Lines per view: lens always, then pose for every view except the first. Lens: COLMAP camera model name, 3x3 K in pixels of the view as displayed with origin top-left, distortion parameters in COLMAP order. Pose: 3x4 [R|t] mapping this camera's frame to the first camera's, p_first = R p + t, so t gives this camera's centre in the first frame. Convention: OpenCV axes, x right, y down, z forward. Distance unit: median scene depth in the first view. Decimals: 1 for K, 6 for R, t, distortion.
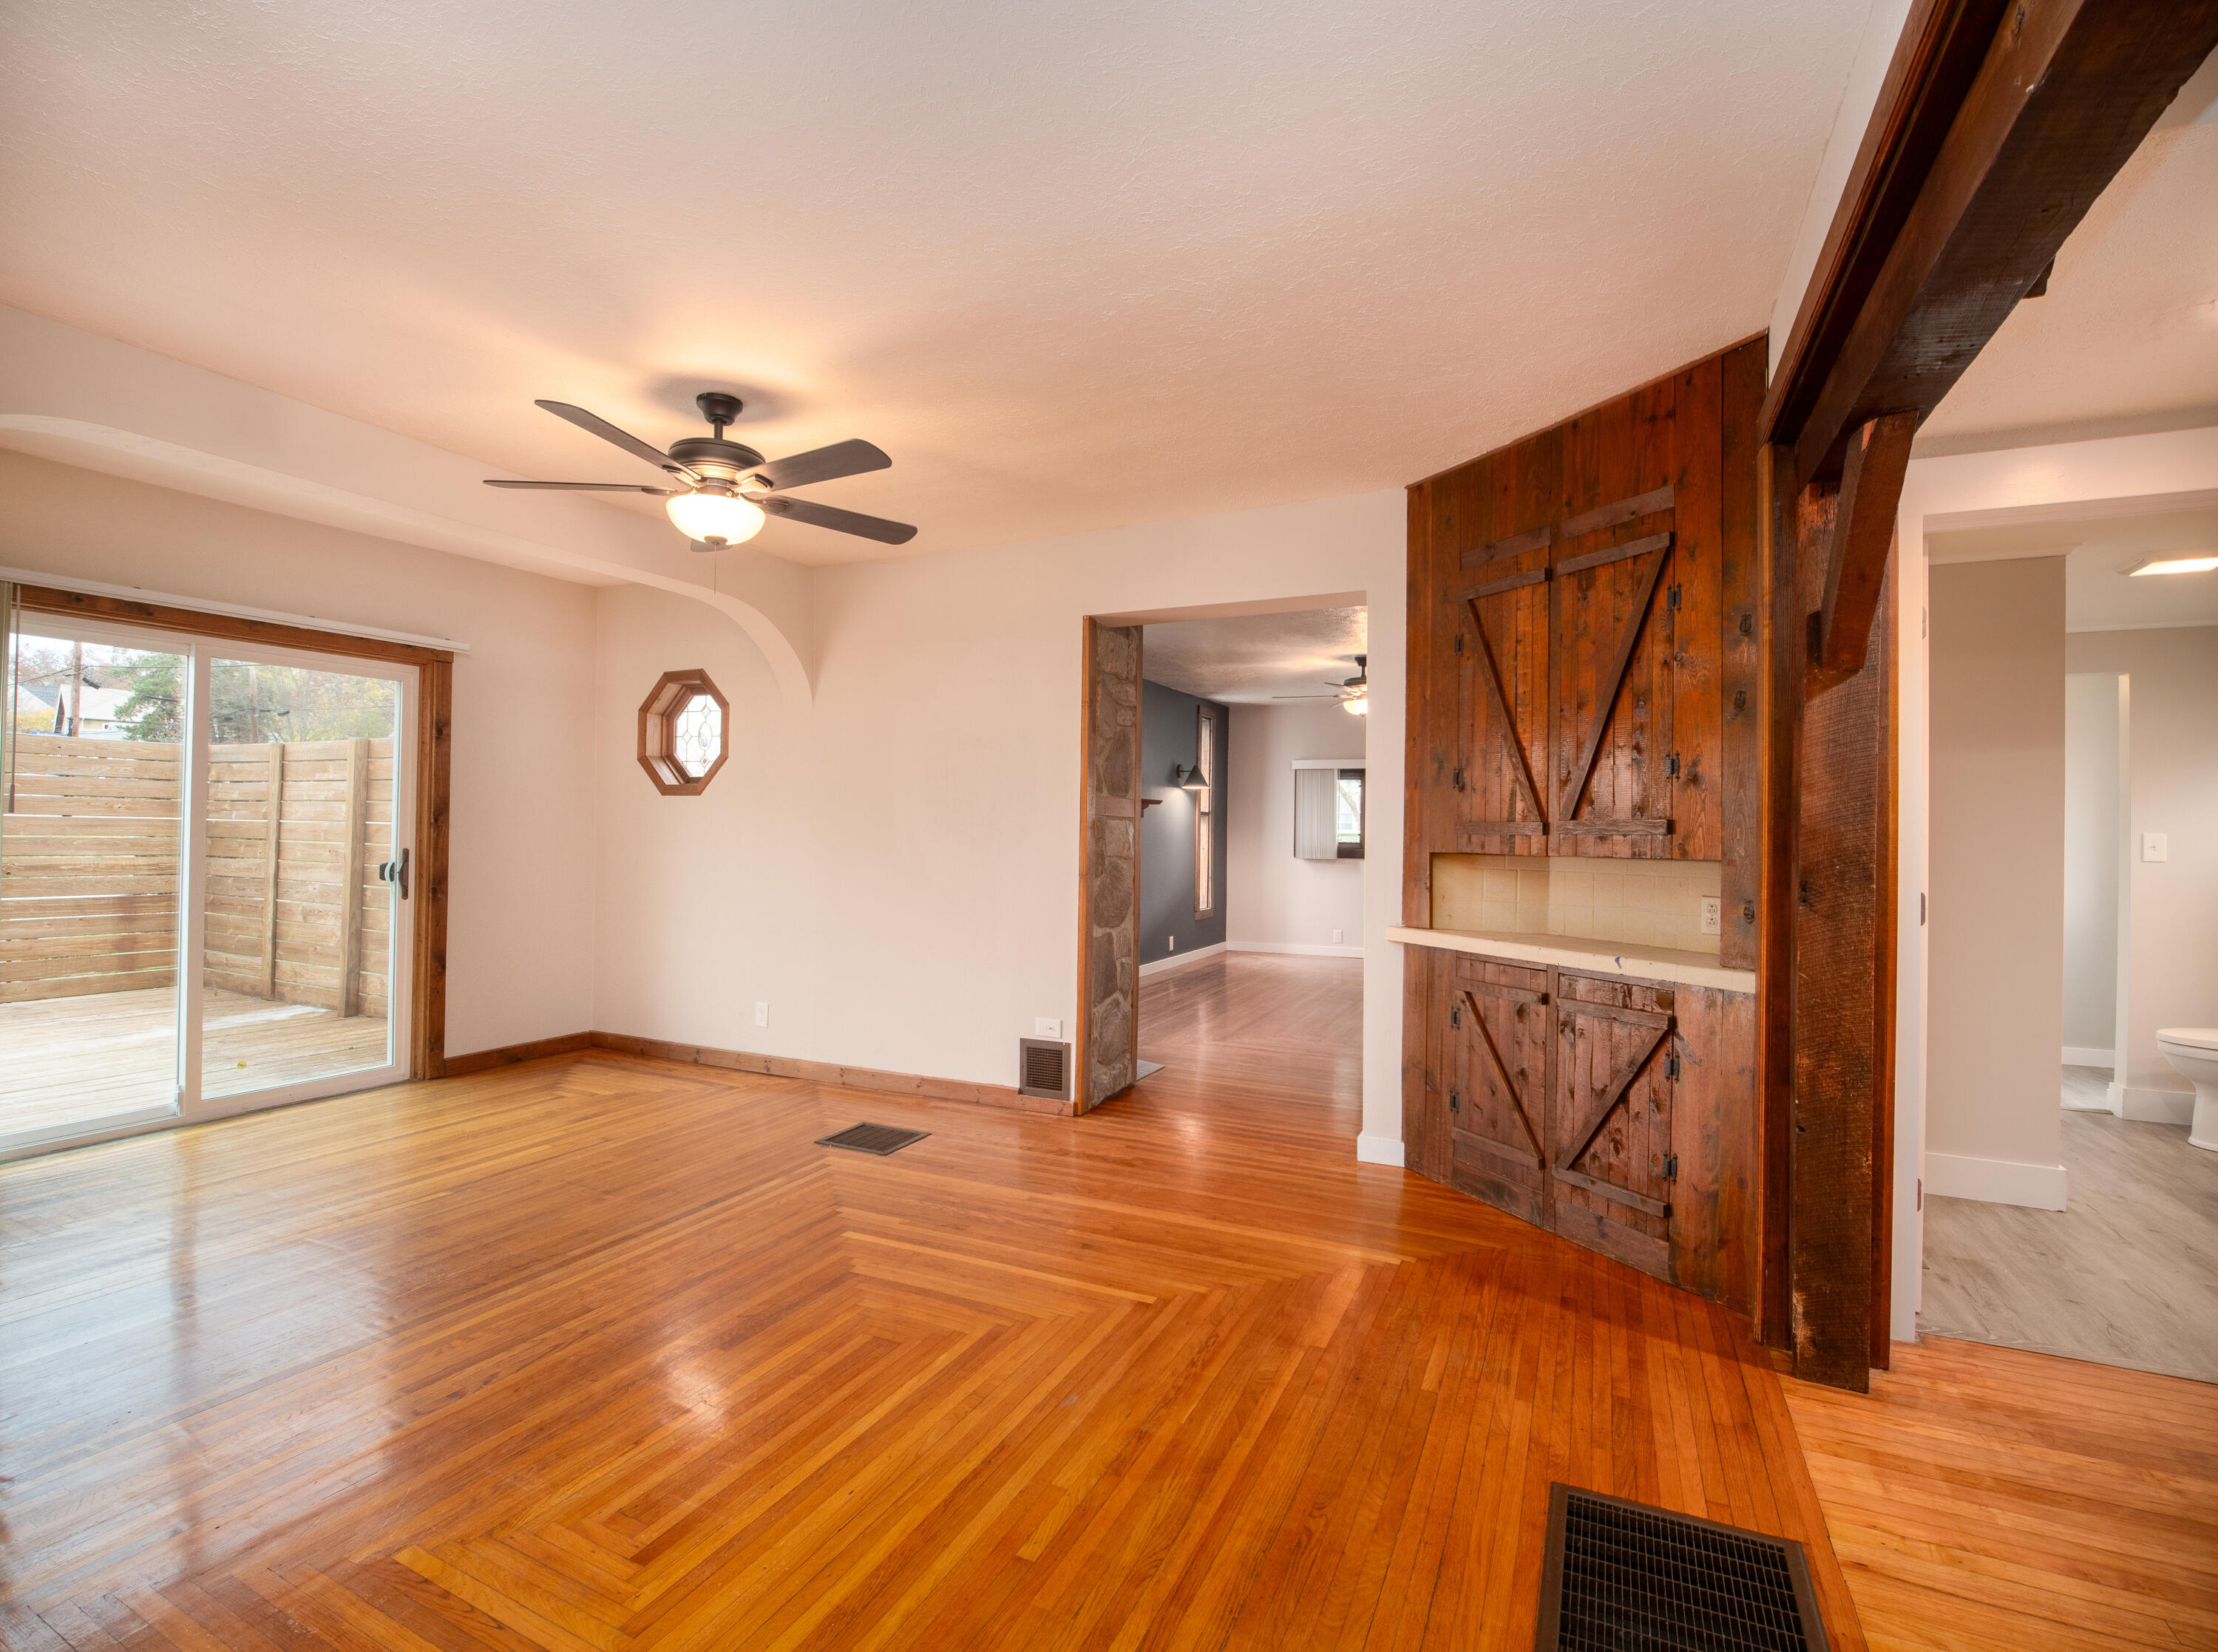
lens RADIAL K [[1022.8, 0, 1093.1], [0, 1022.8, 818.3], [0, 0, 1]] dist [-0.025878, -0.000487]
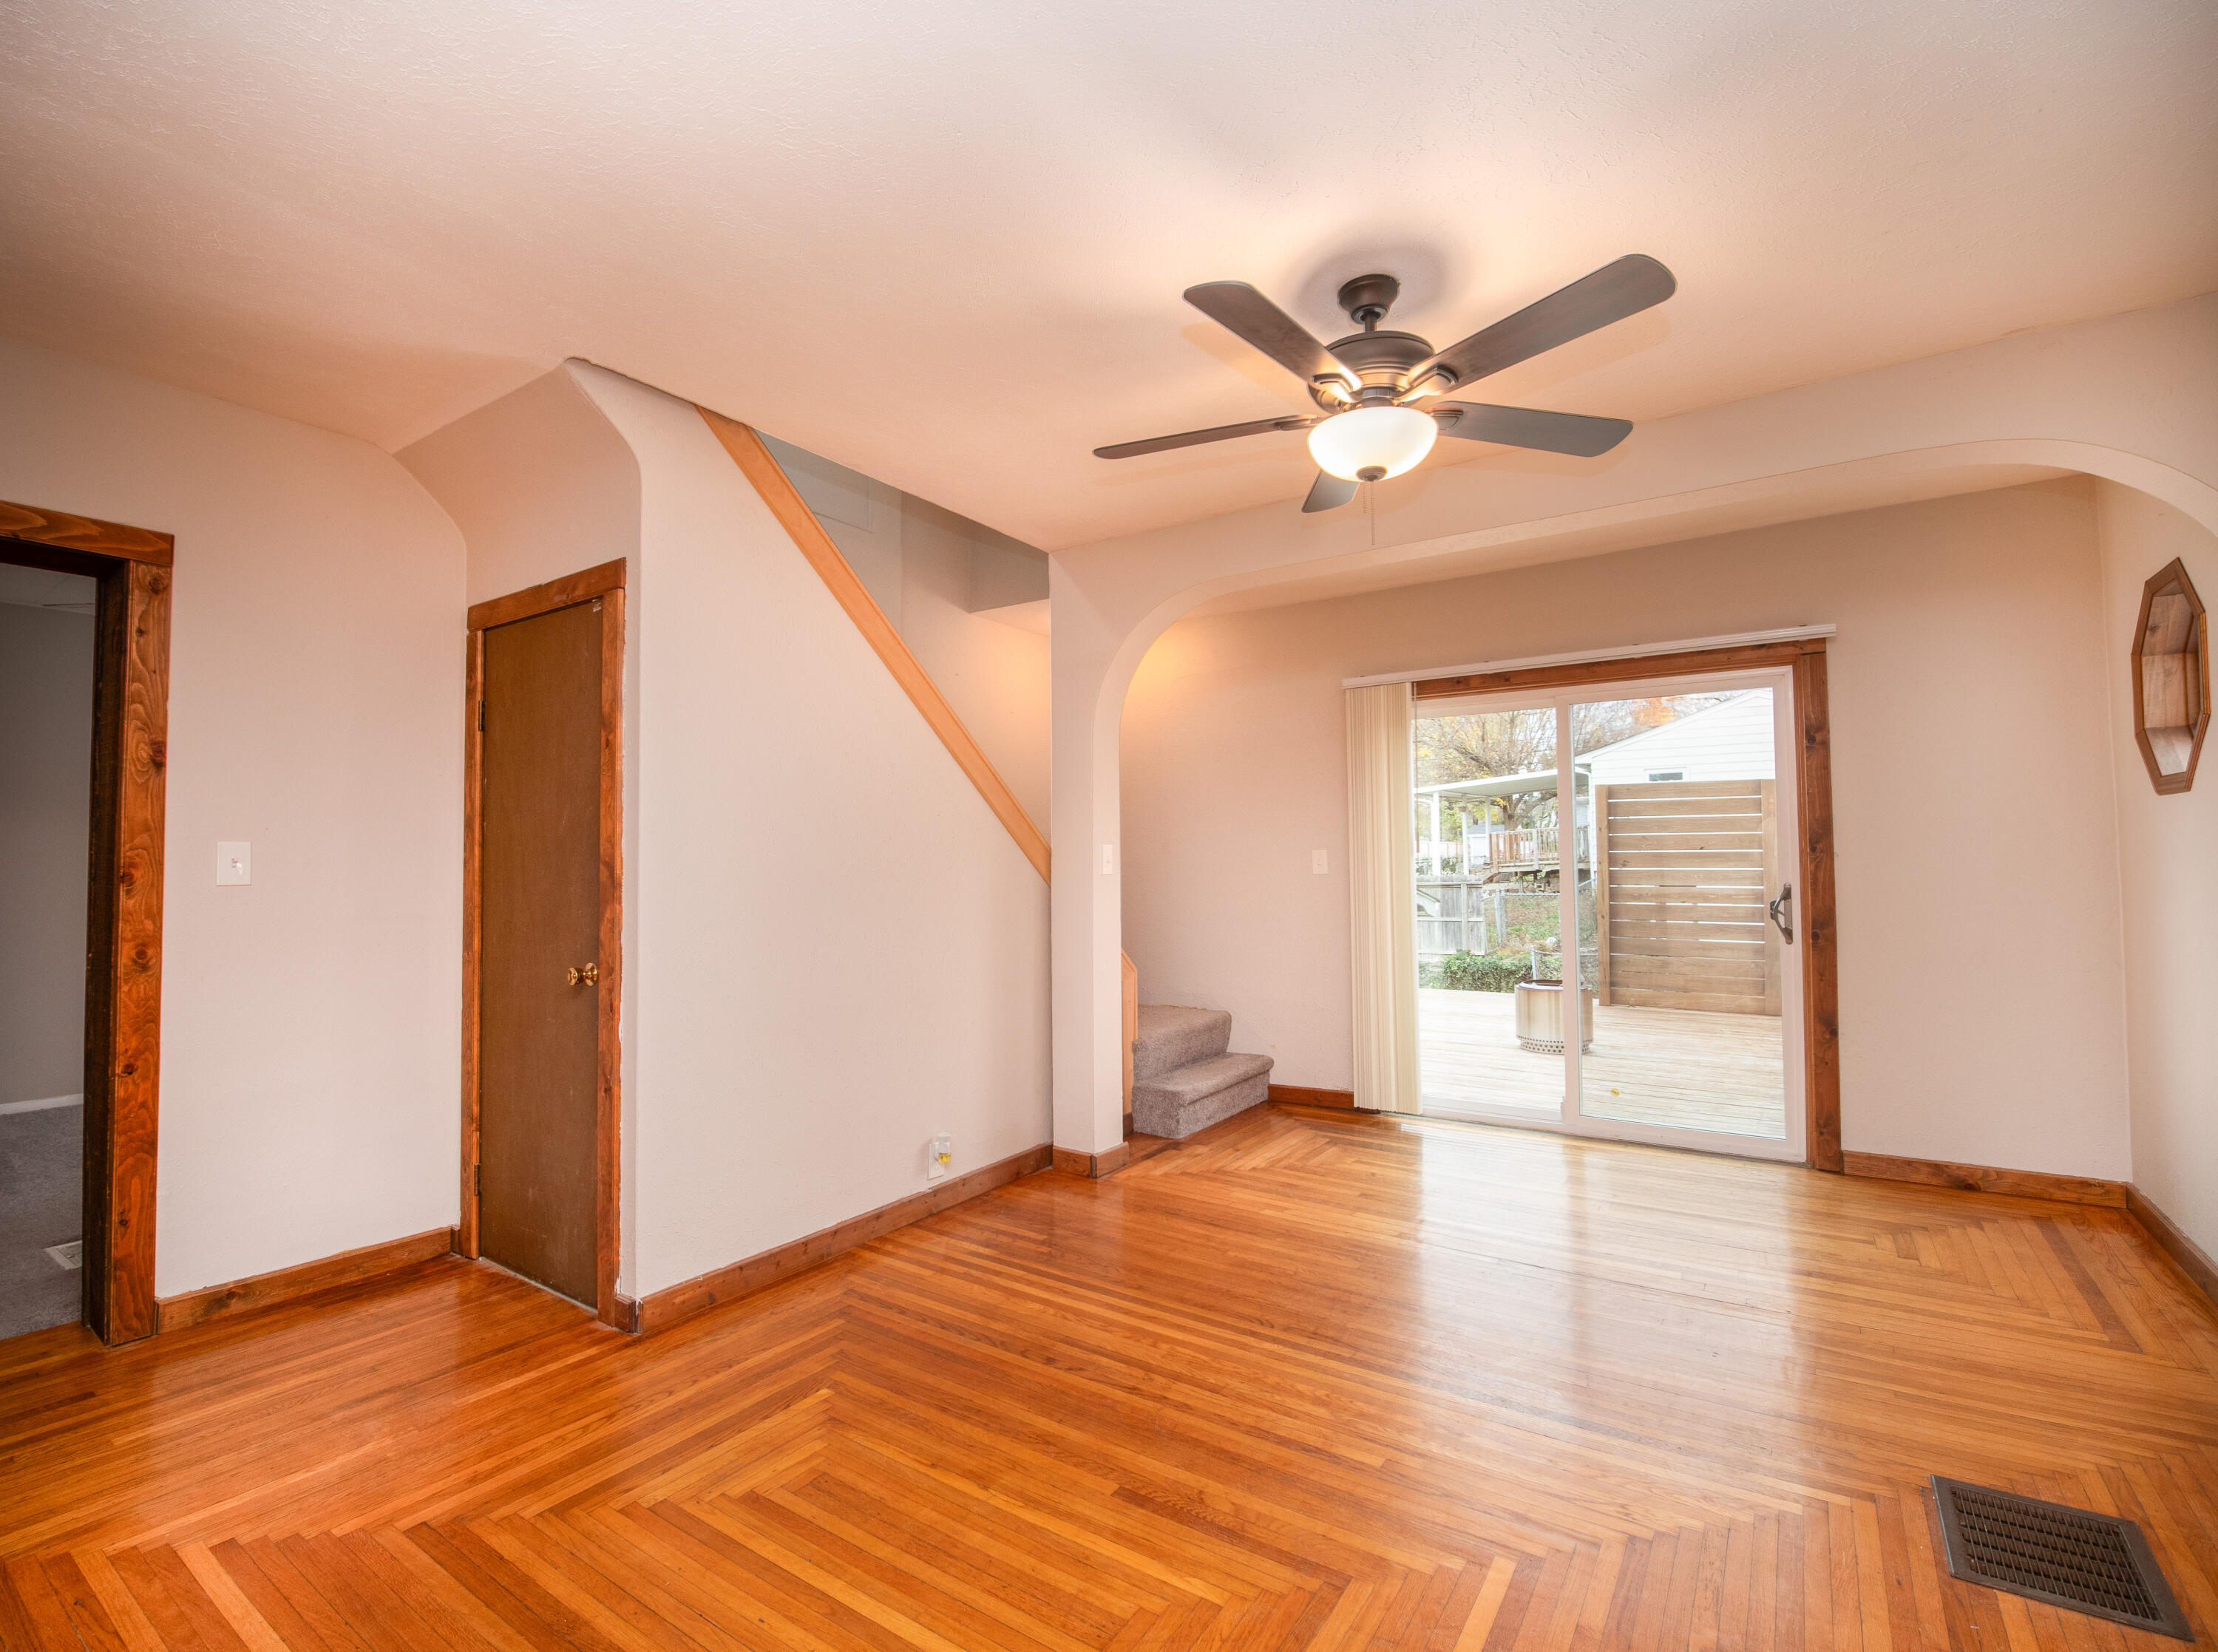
lens RADIAL K [[1022.8, 0, 1093.1], [0, 1022.8, 818.3], [0, 0, 1]] dist [-0.025878, -0.000487]
pose [[-0.145080, -0.051032, -0.988103, 0.312592], [0.021052, 0.998284, -0.054649, 0.012508], [0.989196, -0.028730, -0.143757, 0.726082]]
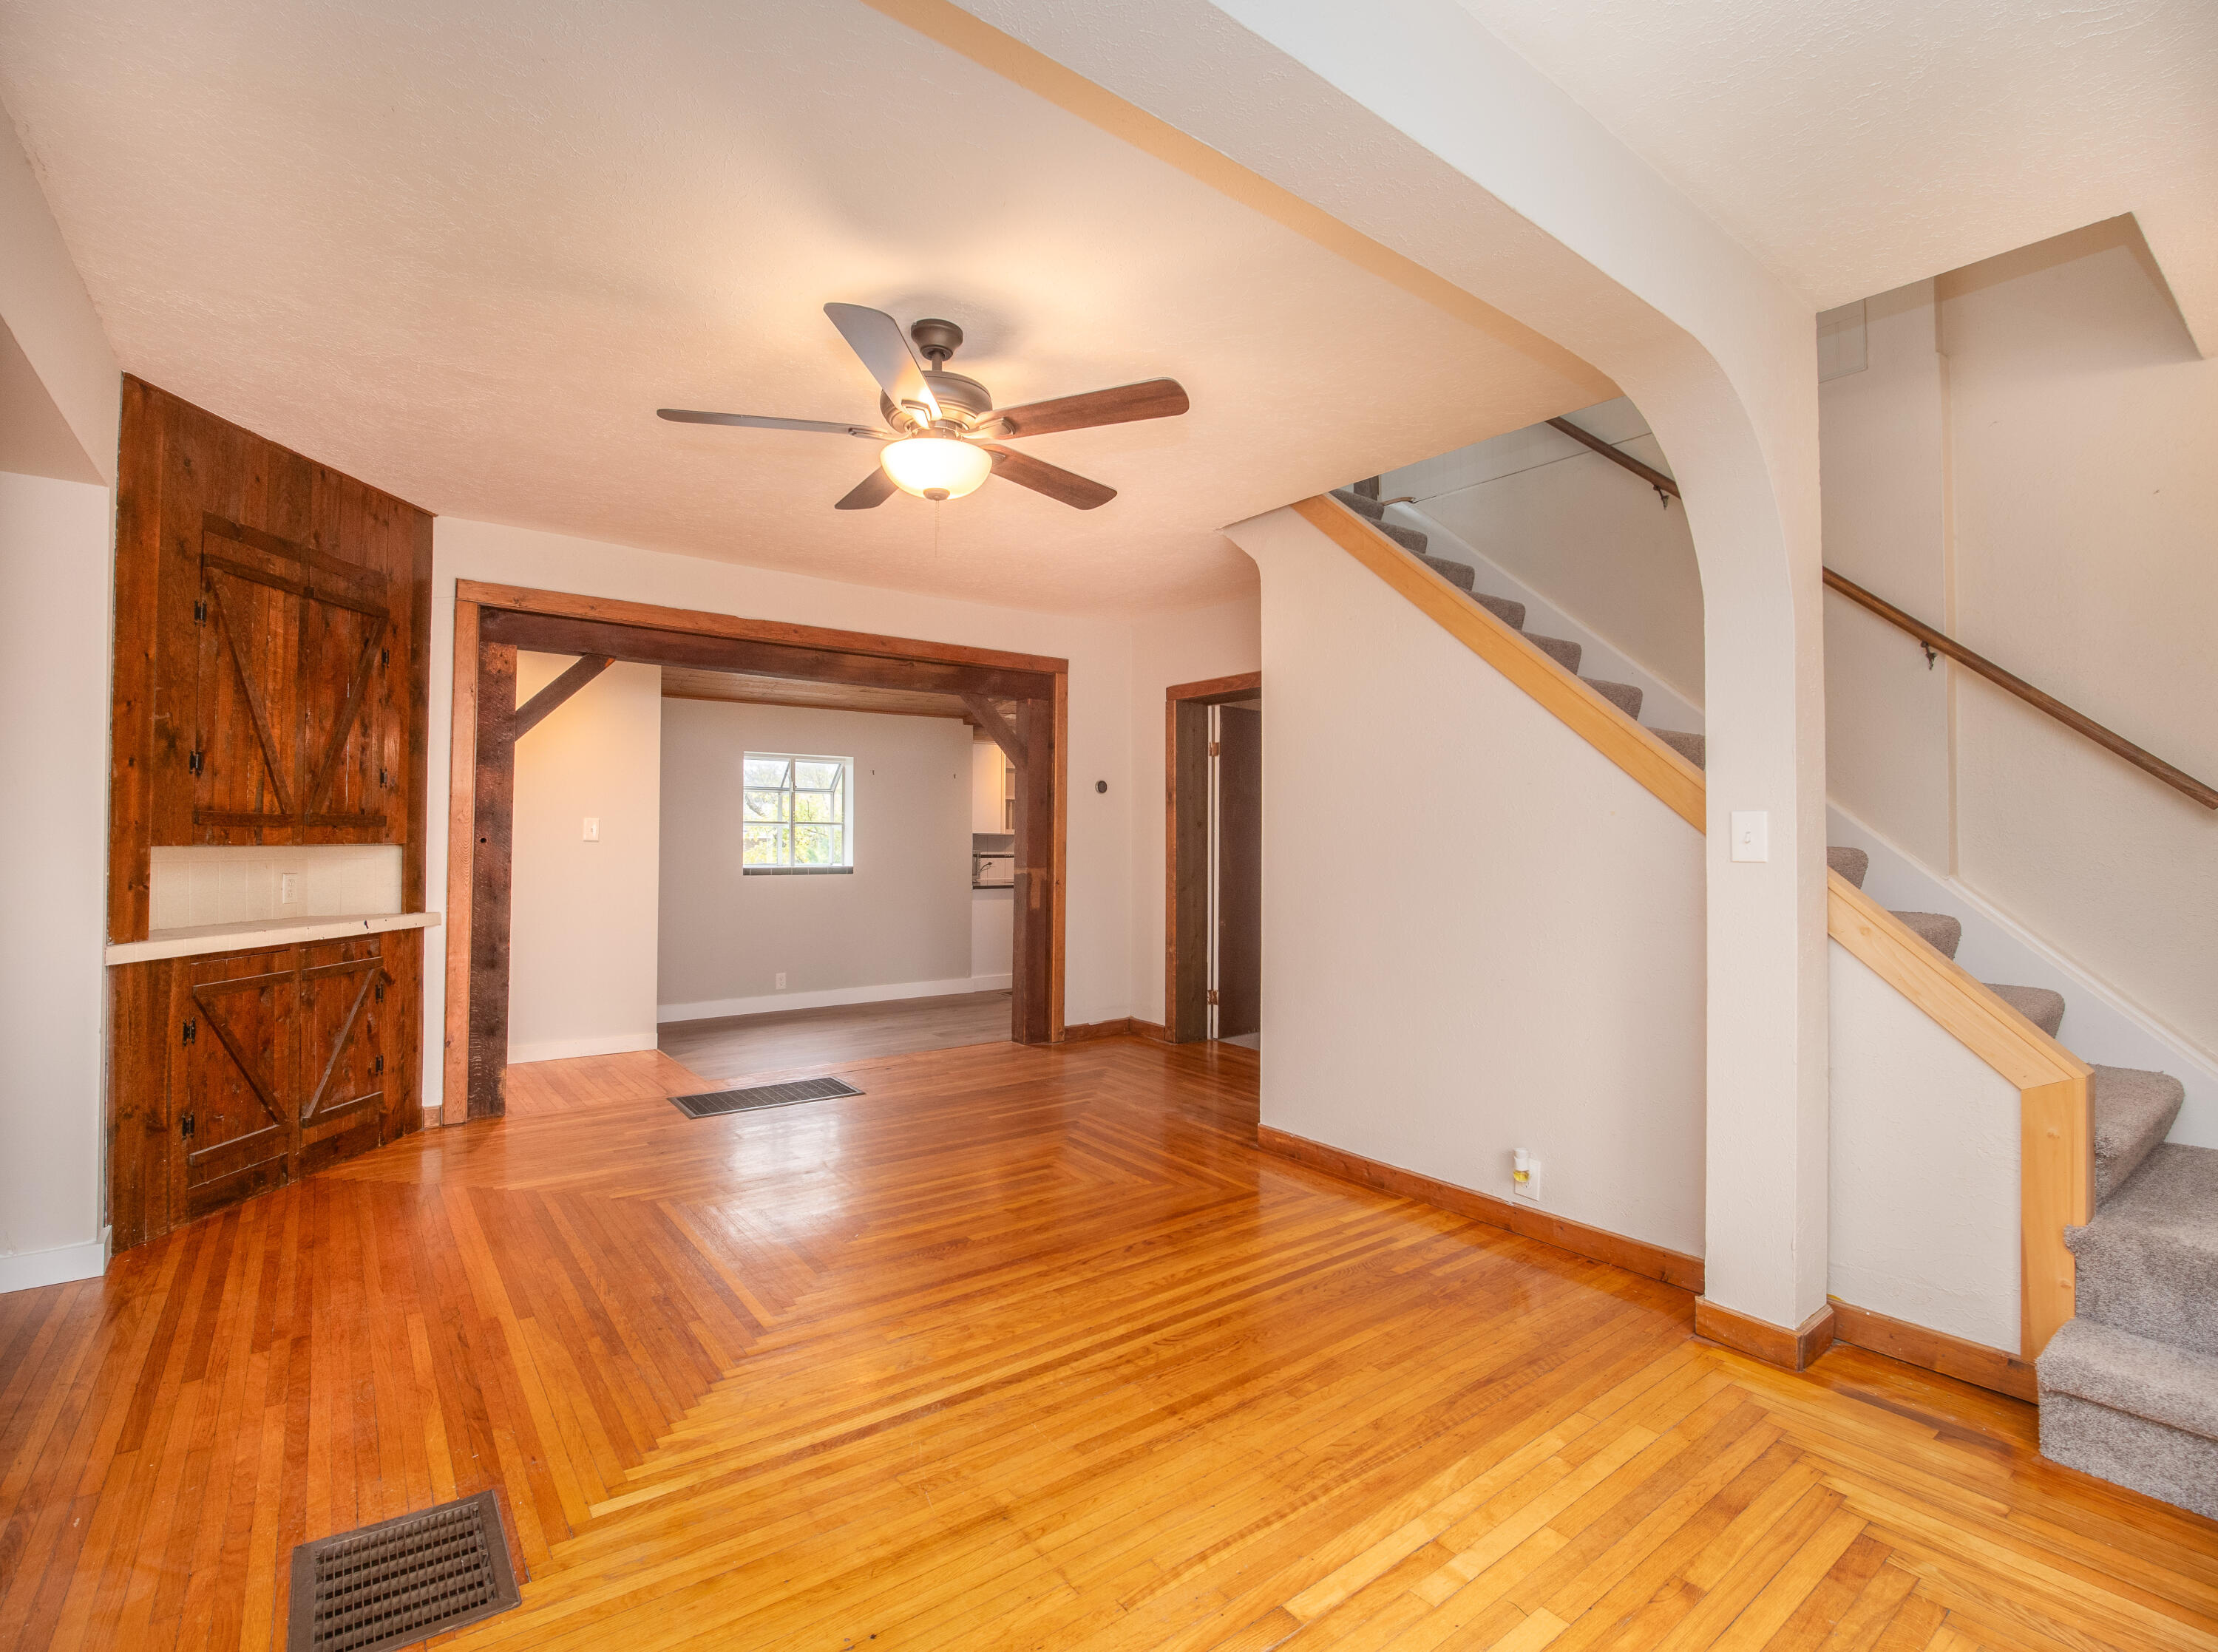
lens RADIAL K [[1022.8, 0, 1093.1], [0, 1022.8, 818.3], [0, 0, 1]] dist [-0.025878, -0.000487]
pose [[-0.892299, -0.013258, 0.451251, -0.707313], [-0.025947, 0.999422, -0.021943, 0.008350], [-0.450699, -0.031288, -0.892127, 1.368260]]
